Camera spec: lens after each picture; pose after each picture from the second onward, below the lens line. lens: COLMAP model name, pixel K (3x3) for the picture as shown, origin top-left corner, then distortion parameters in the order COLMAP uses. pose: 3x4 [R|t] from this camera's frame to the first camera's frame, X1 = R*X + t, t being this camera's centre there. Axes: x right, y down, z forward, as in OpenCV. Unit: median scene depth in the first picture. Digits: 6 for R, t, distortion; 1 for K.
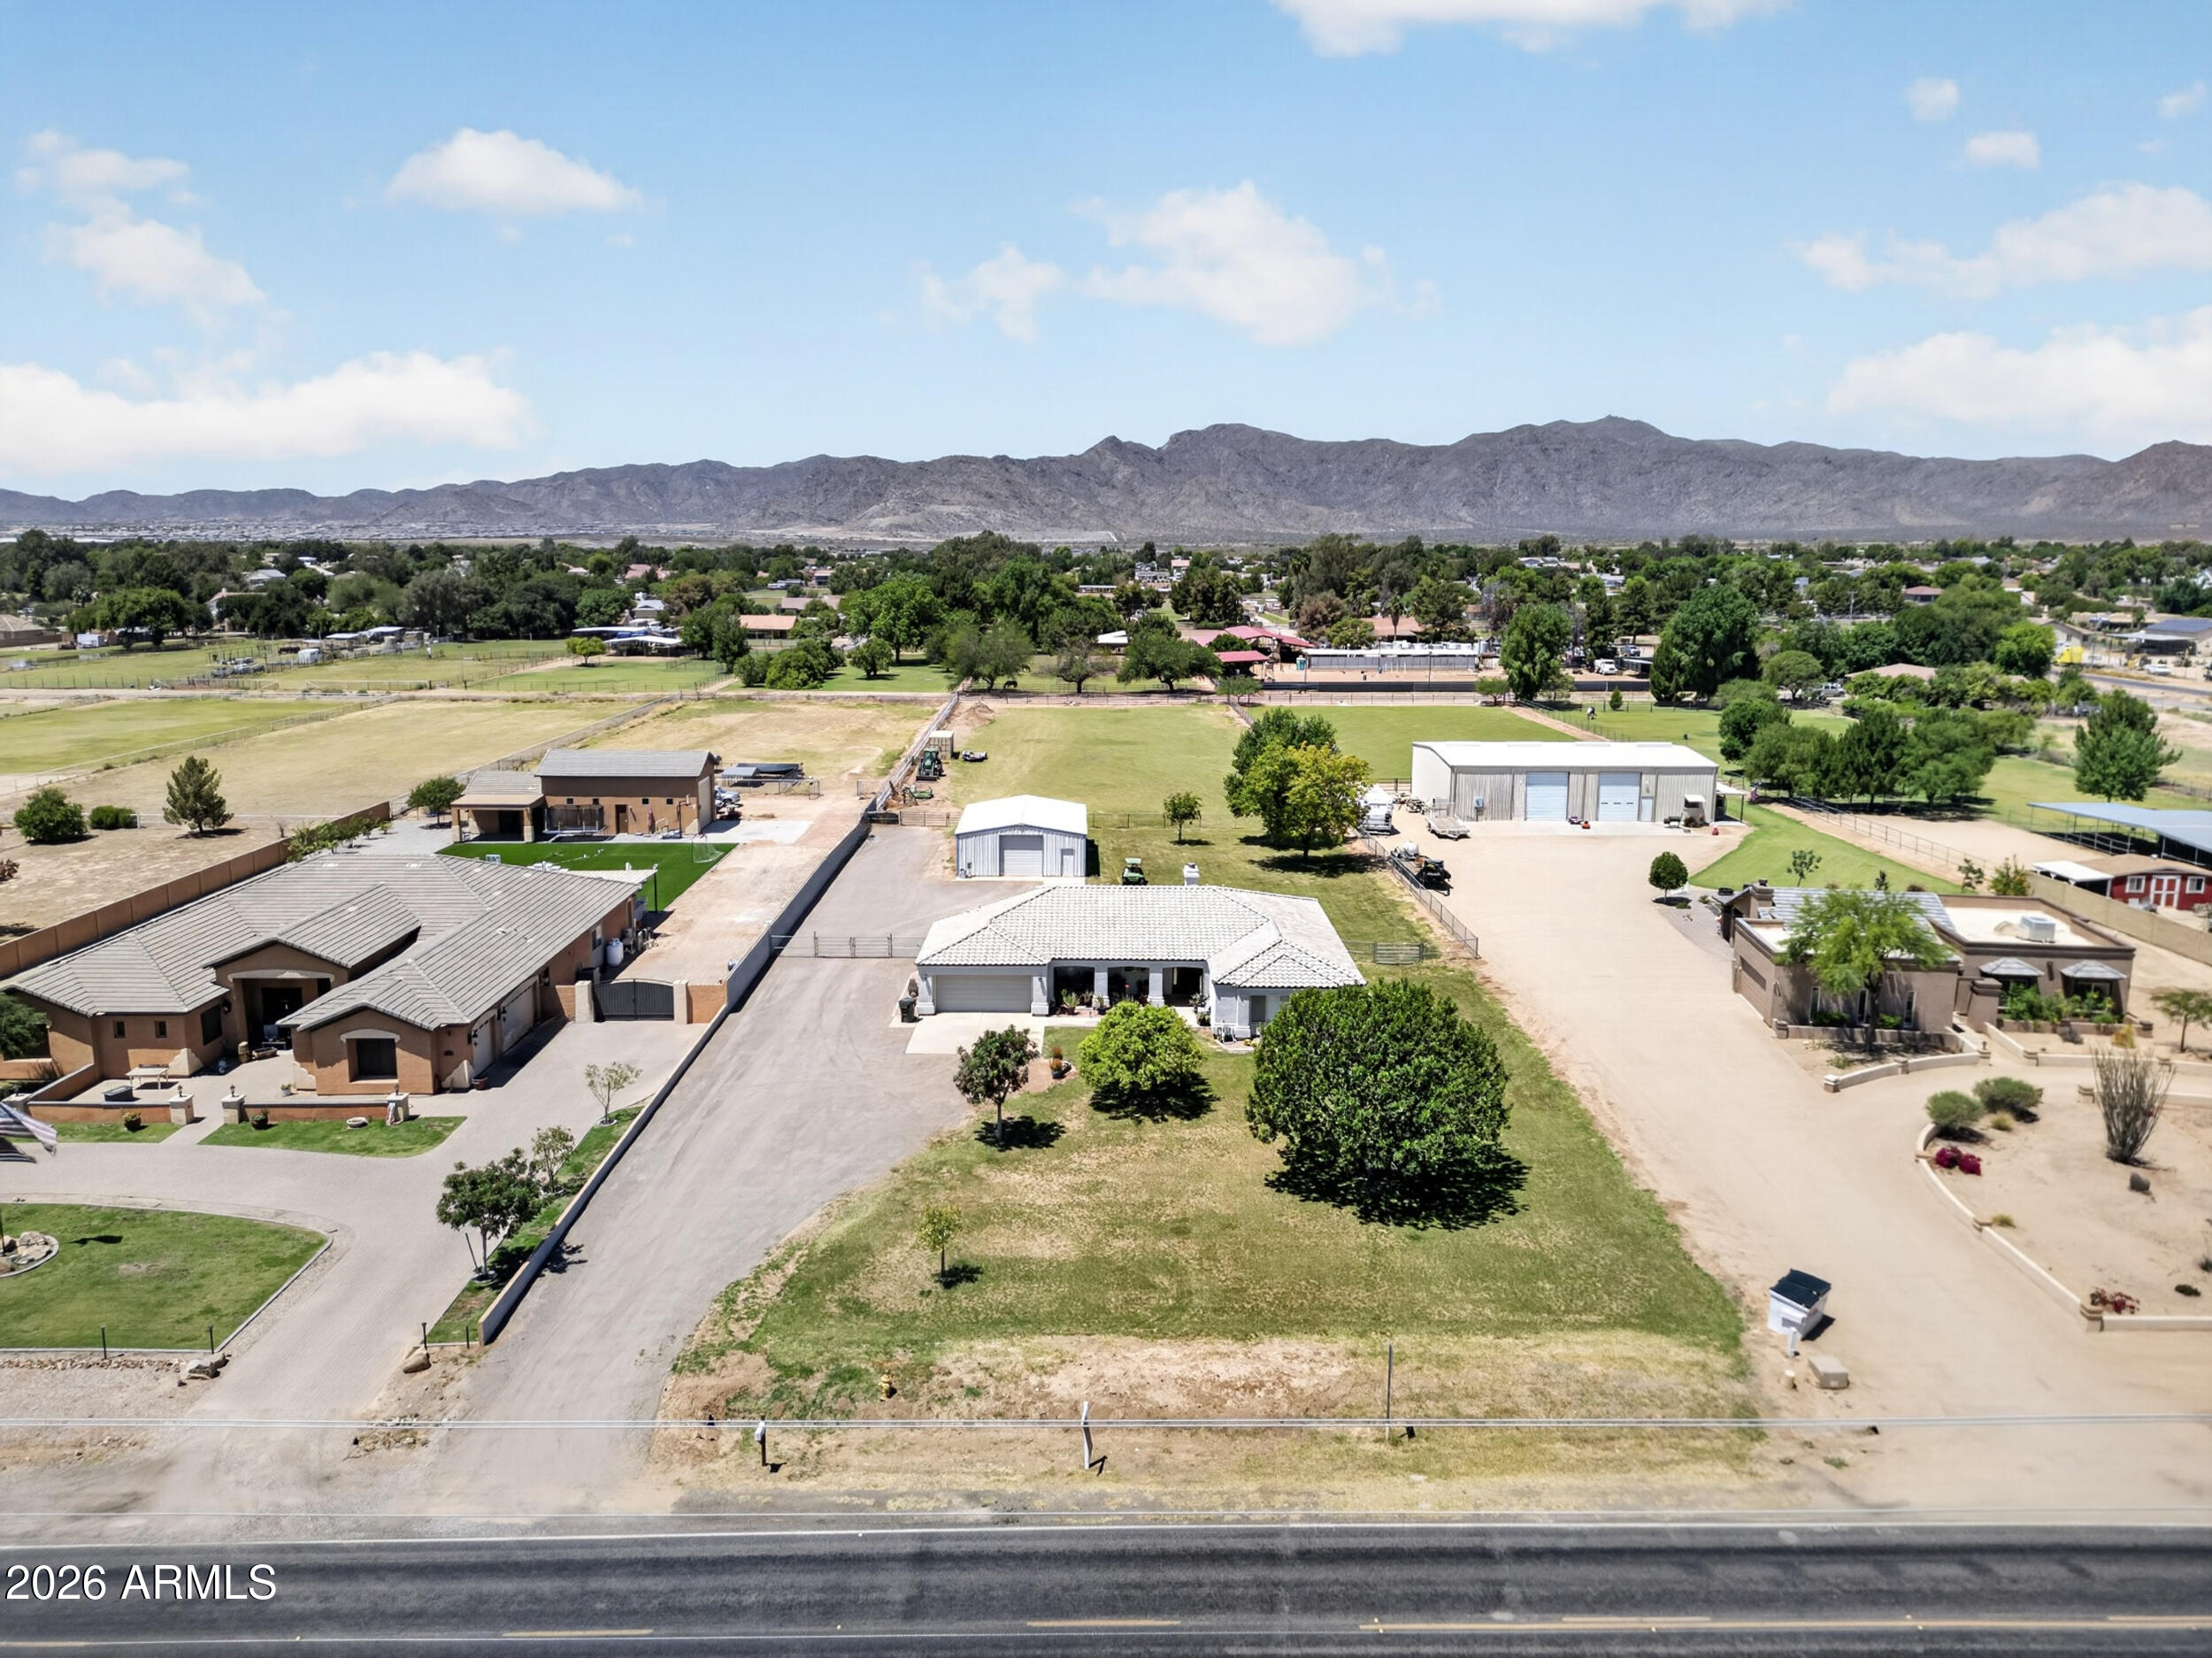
lens RADIAL K [[1531.9, 0, 1100.8], [0, 1531.9, 834.0], [0, 0, 1]] dist [0.101987, -0.111419]
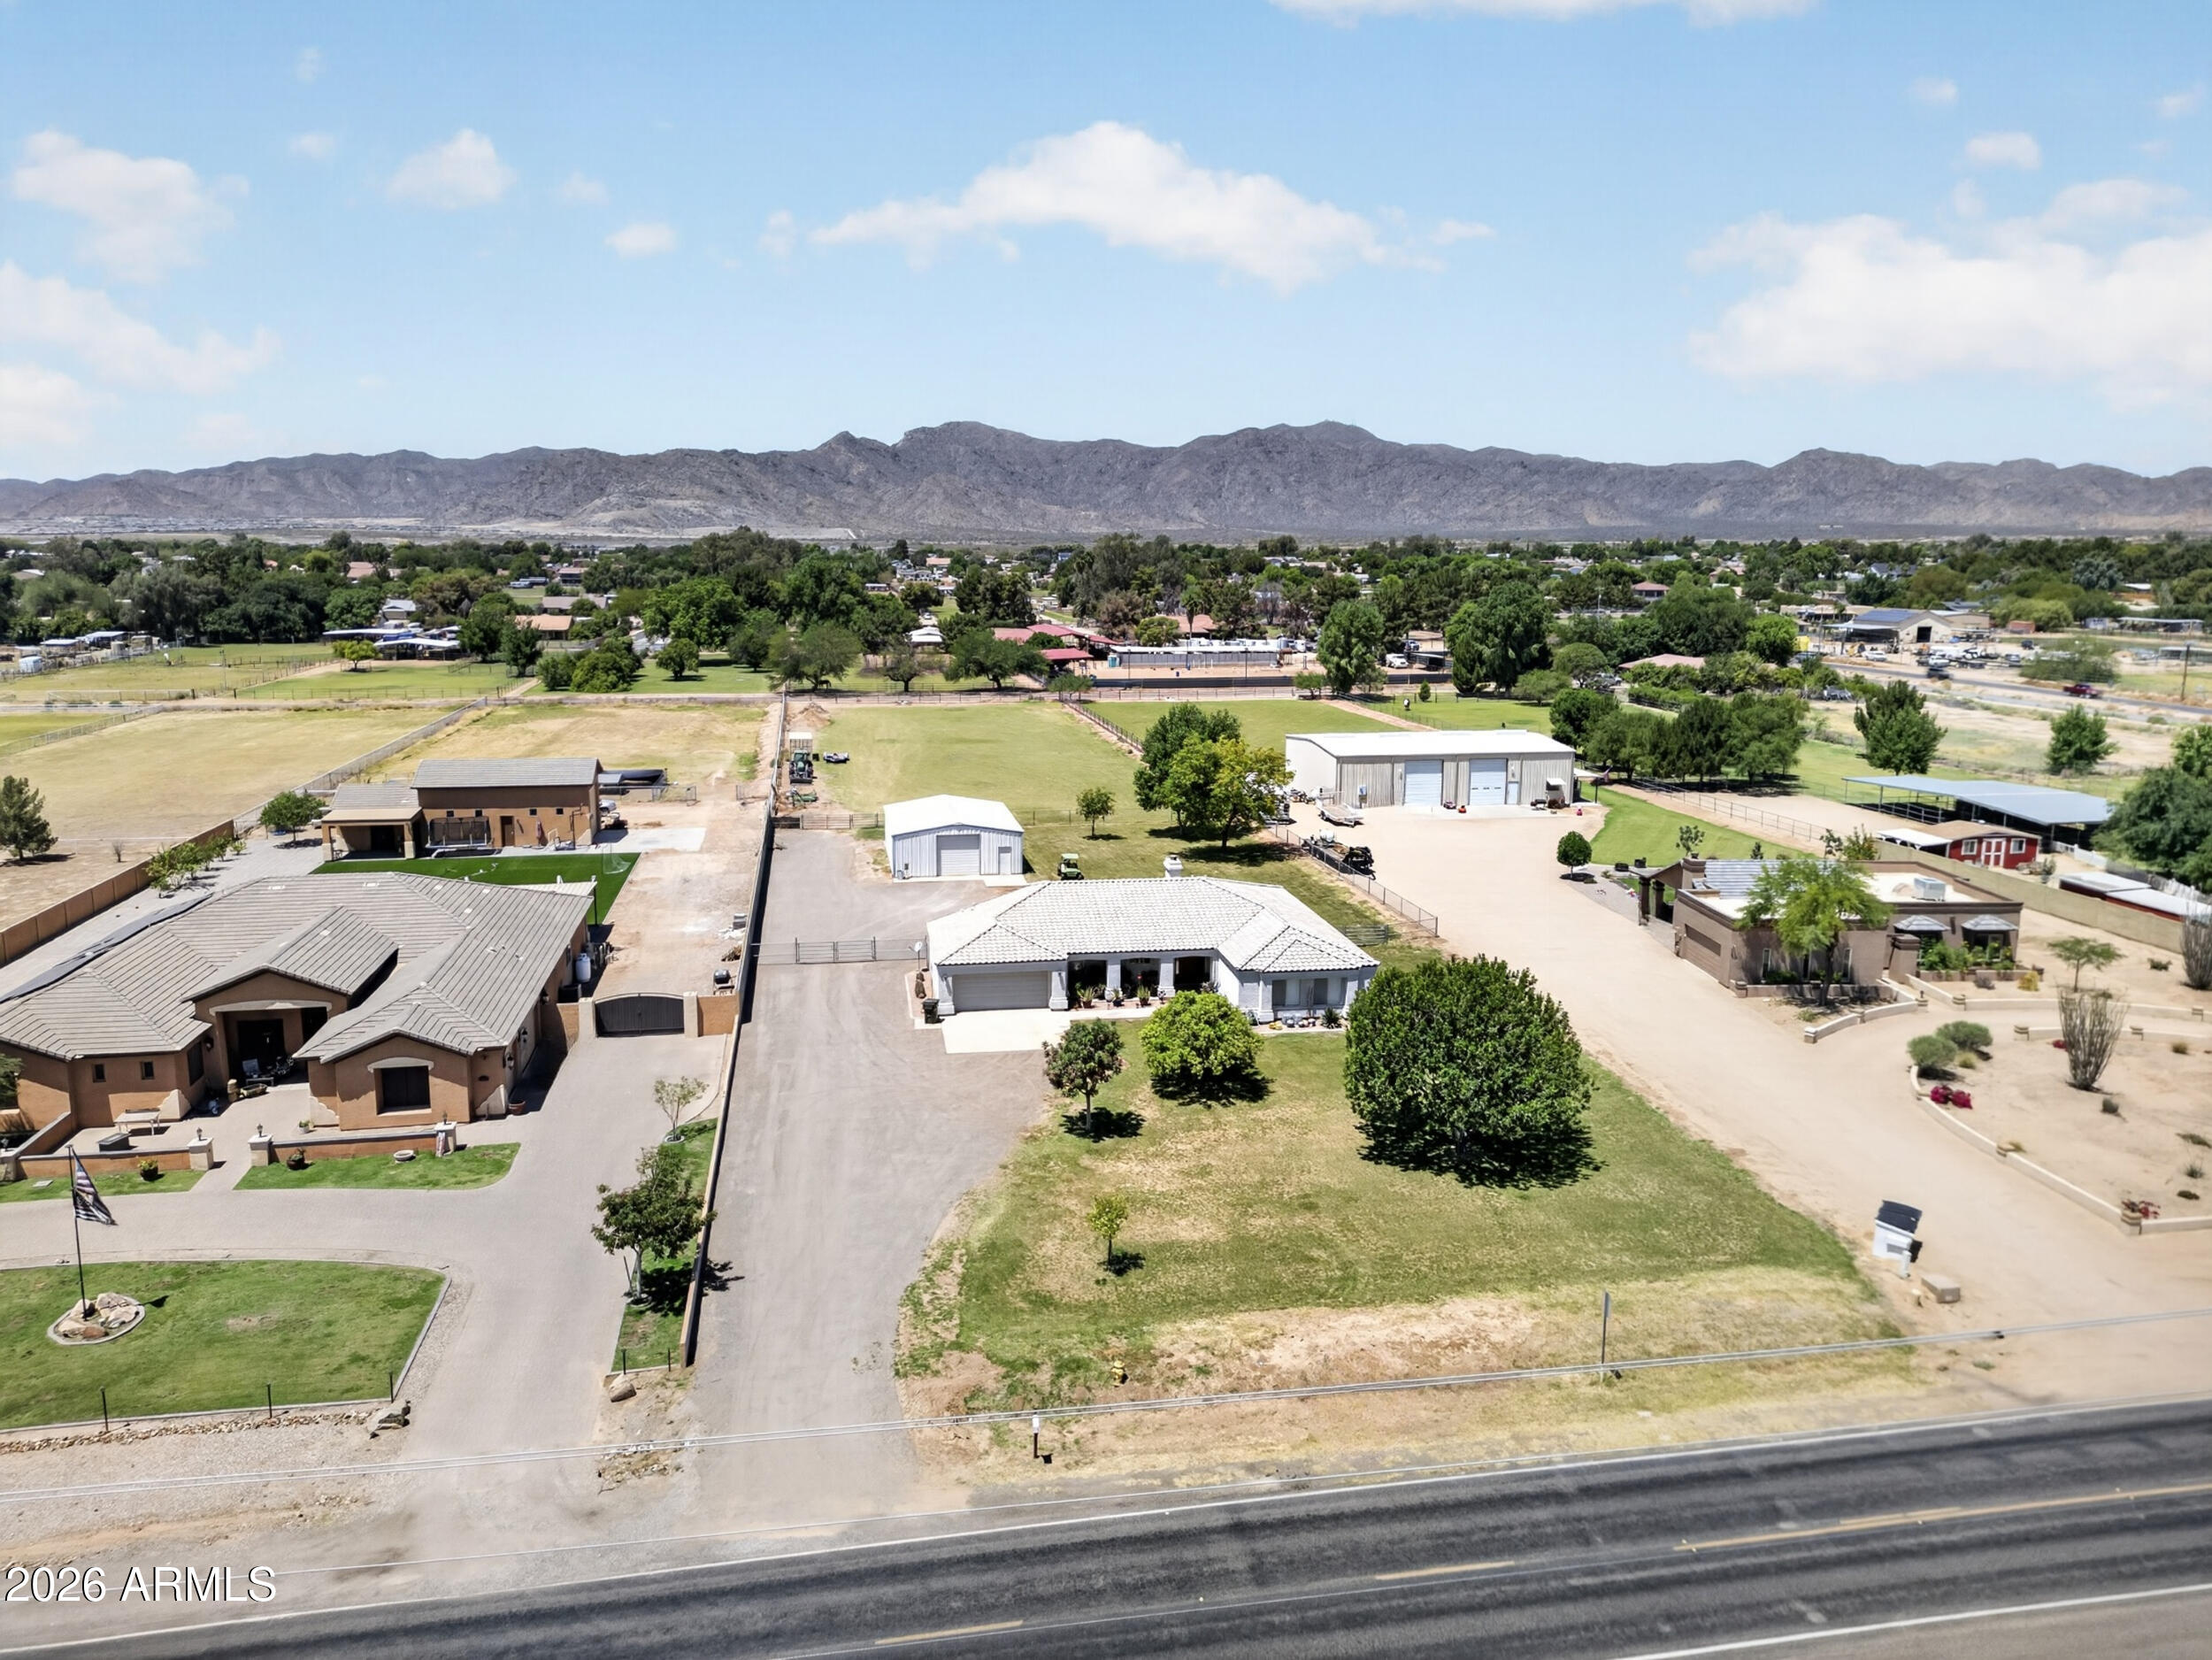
lens RADIAL K [[1532.1, 0, 1100.8], [0, 1532.1, 835.0], [0, 0, 1]] dist [0.101987, -0.111419]
pose [[0.986213, -0.030797, 0.162592, -0.132478], [0.030482, 0.999525, 0.004435, -0.000462], [-0.162651, 0.000582, 0.986683, -0.000327]]
